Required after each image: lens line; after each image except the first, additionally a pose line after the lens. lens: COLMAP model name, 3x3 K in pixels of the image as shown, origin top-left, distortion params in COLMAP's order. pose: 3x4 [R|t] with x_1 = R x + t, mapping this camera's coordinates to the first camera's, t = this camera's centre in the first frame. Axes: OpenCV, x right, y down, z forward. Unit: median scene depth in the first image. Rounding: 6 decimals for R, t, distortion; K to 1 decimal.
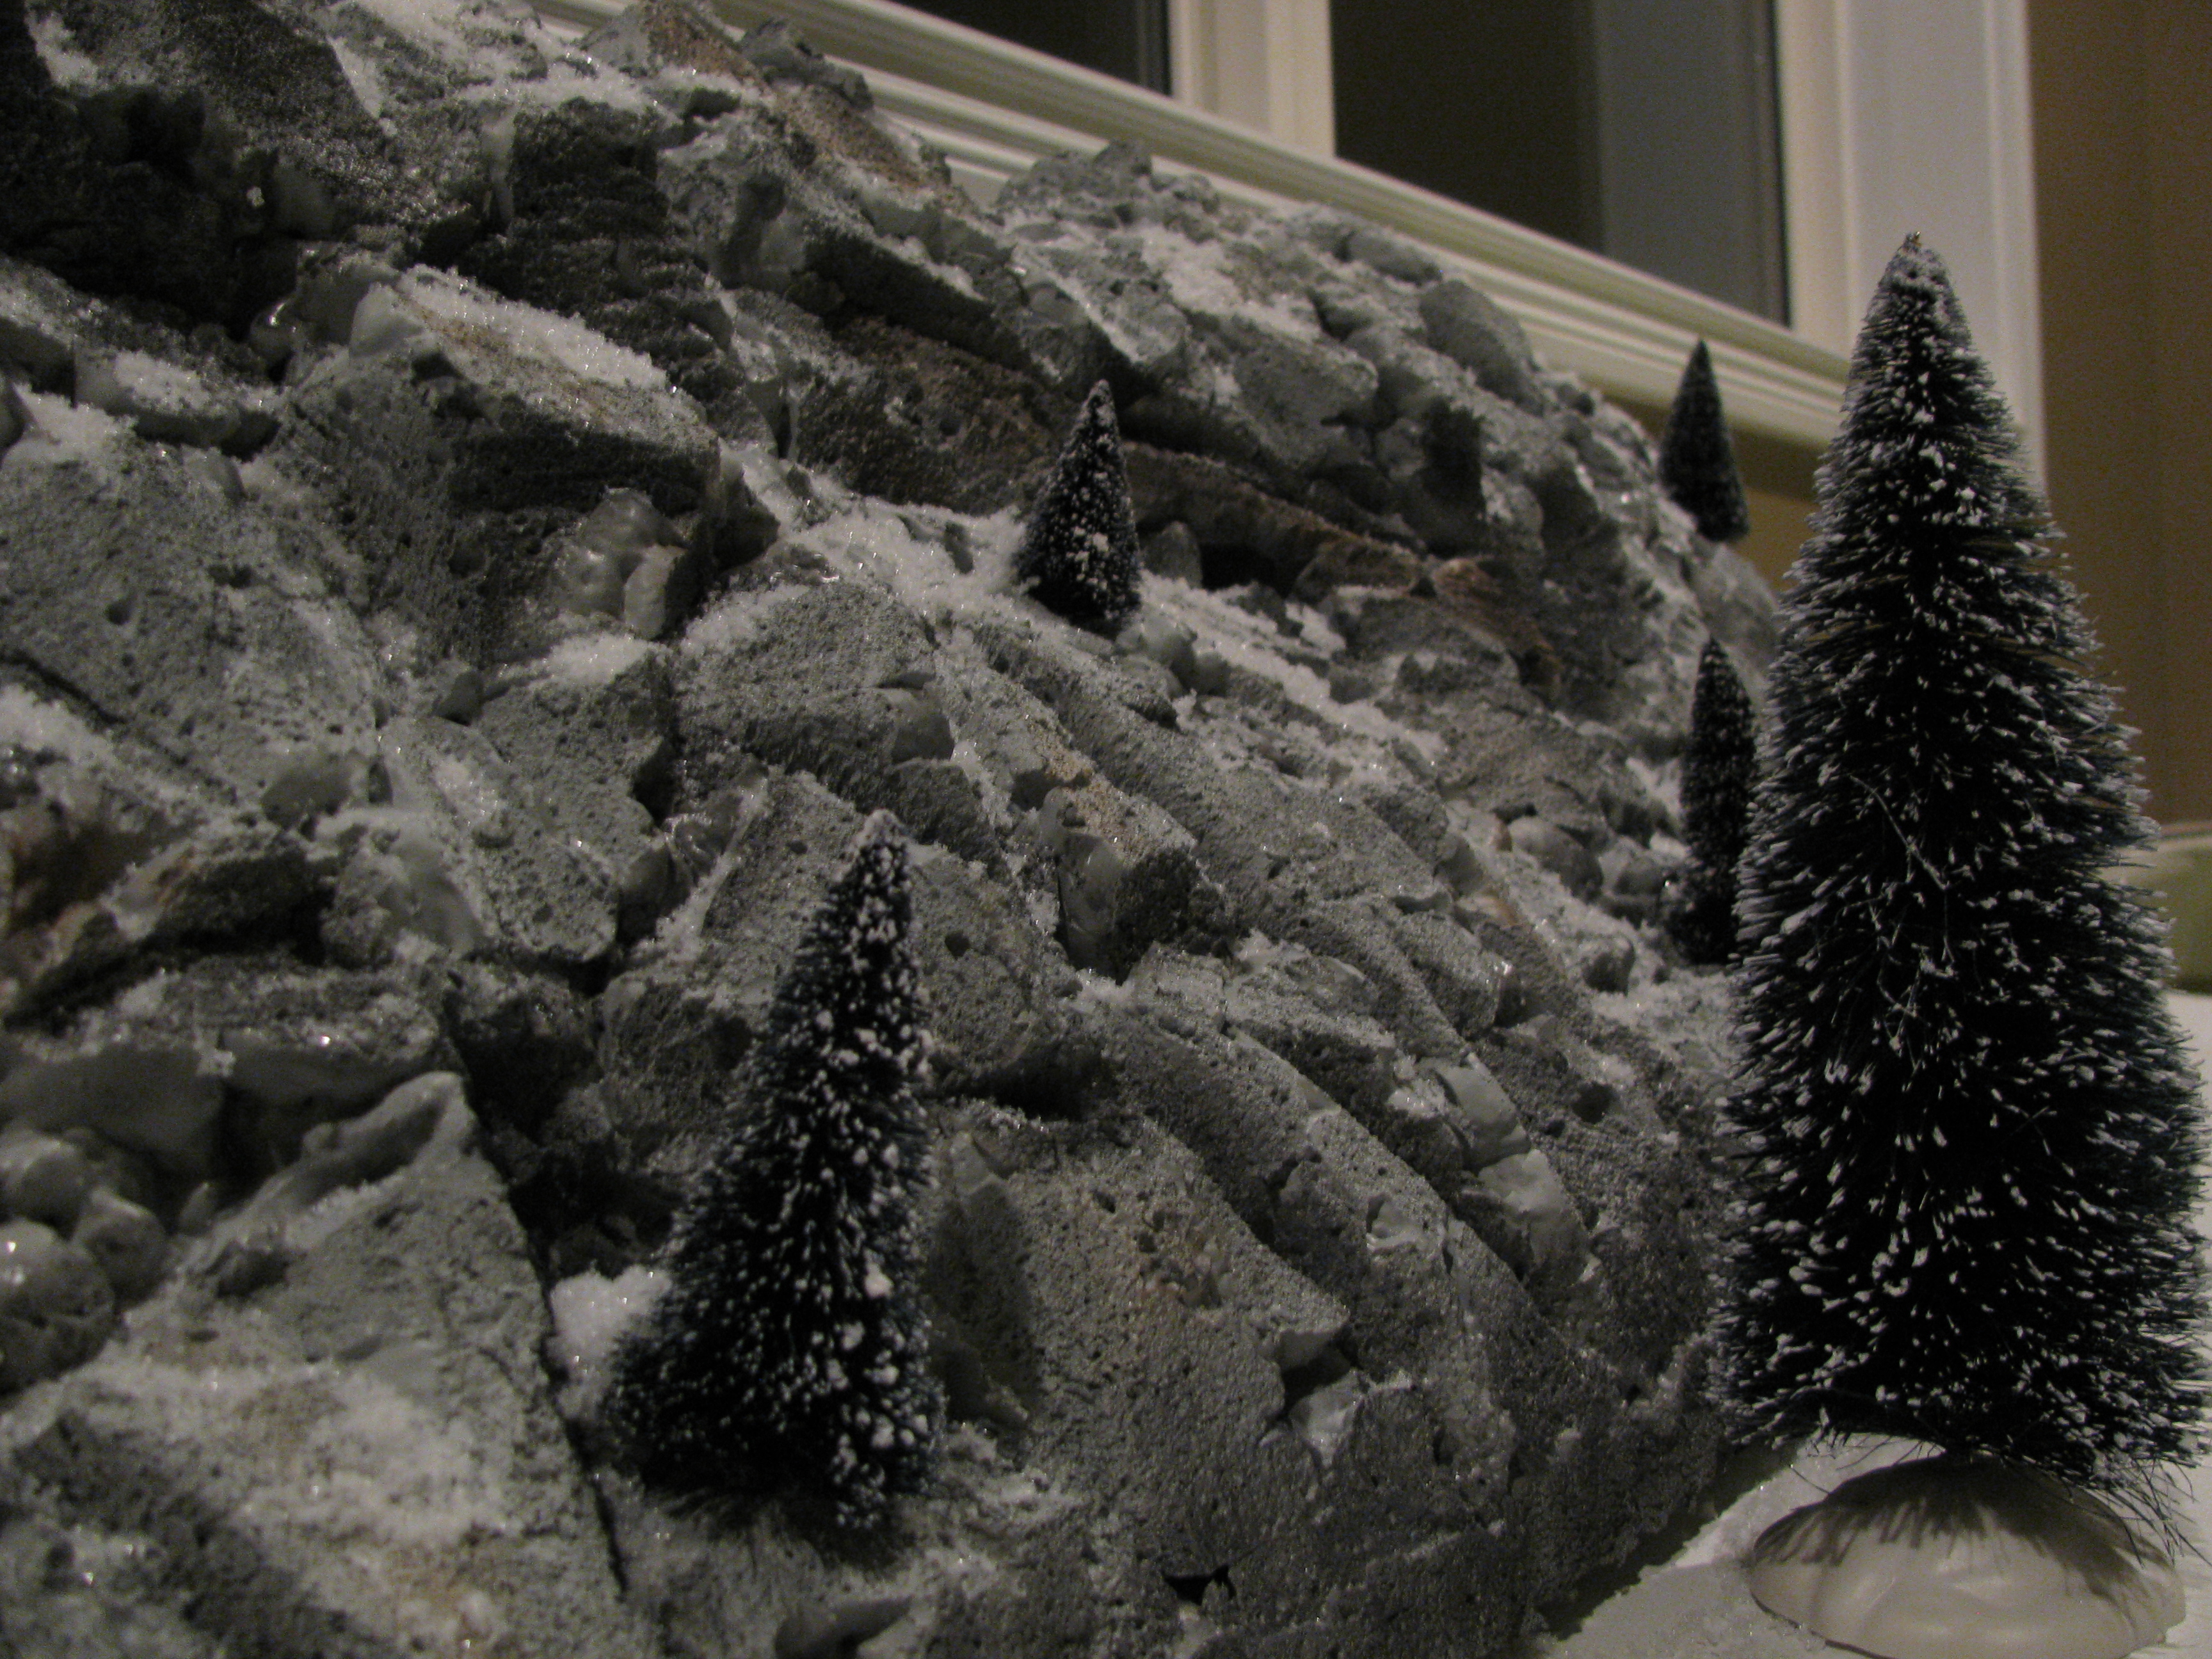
lens RADIAL K [[2289.4, 0, 1115.4], [0, 2289.4, 858.6], [0, 0, 1]] dist [-0.220170, 0.217030]
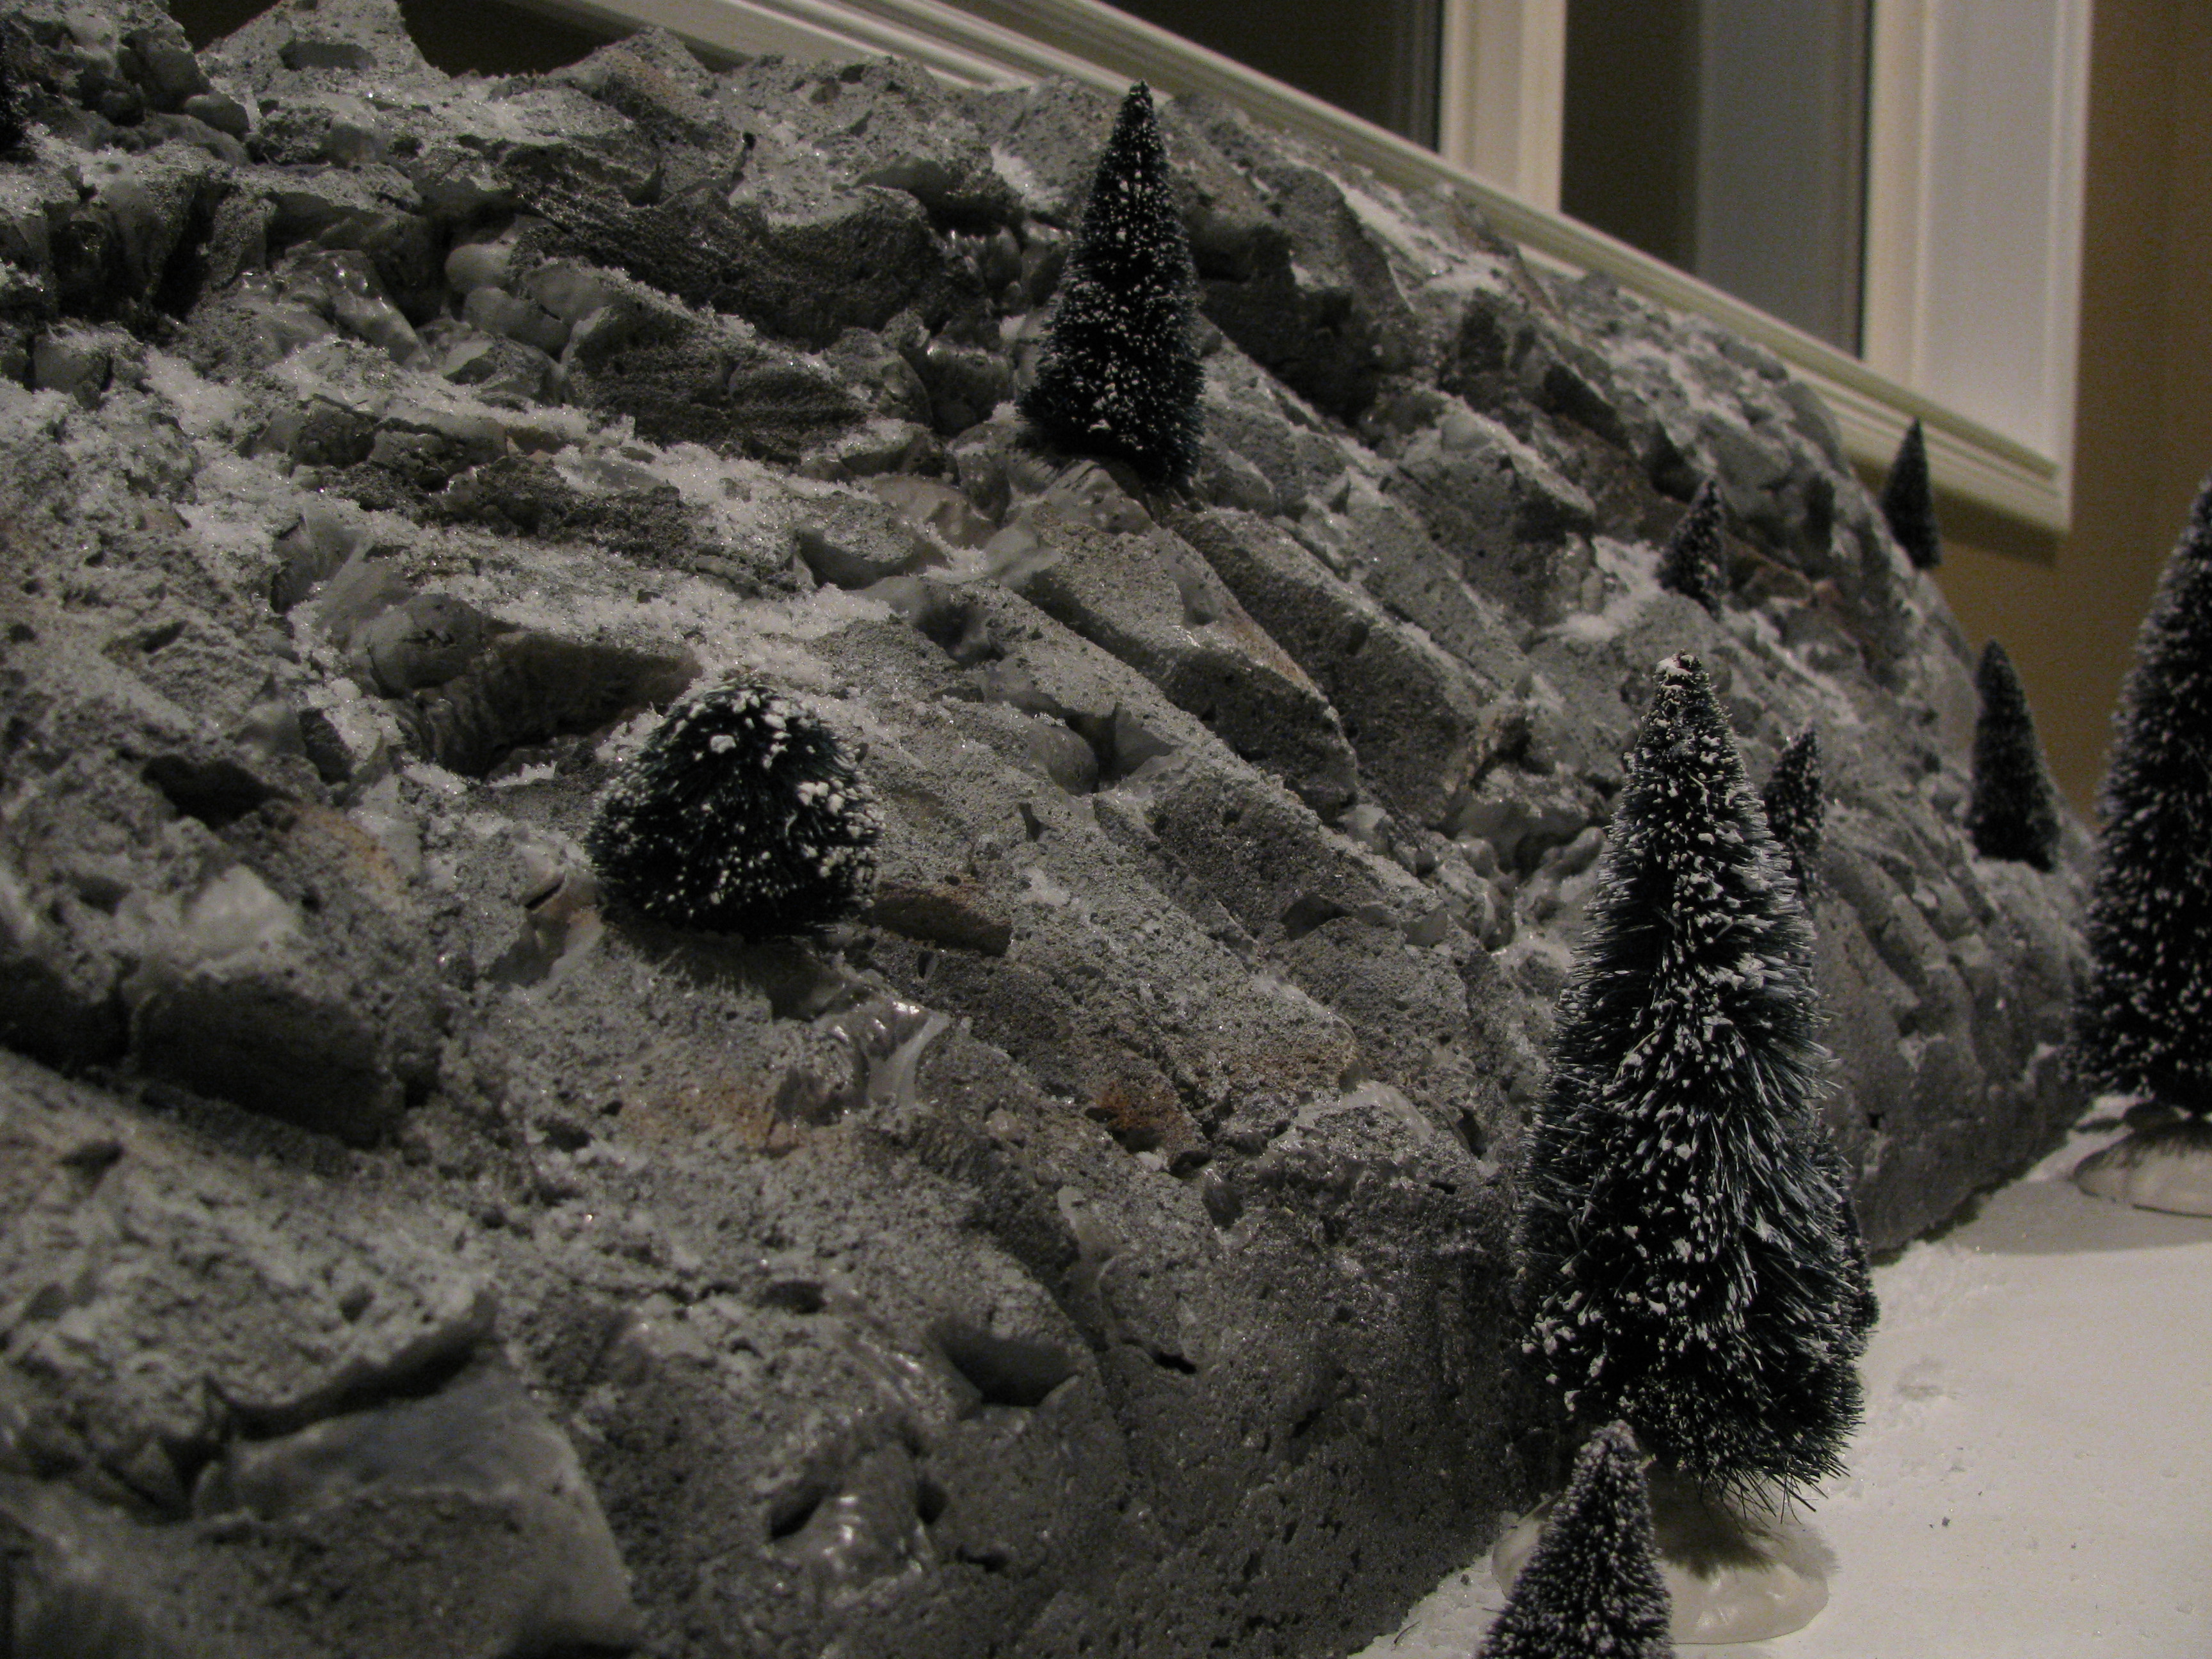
lens RADIAL K [[2289.4, 0, 1115.4], [0, 2289.4, 858.6], [0, 0, 1]] dist [-0.220170, 0.217030]
pose [[0.997169, 0.067096, 0.033943, -0.610404], [-0.068005, 0.997336, 0.026384, 0.074642], [-0.032083, -0.028617, 0.999075, -0.807251]]
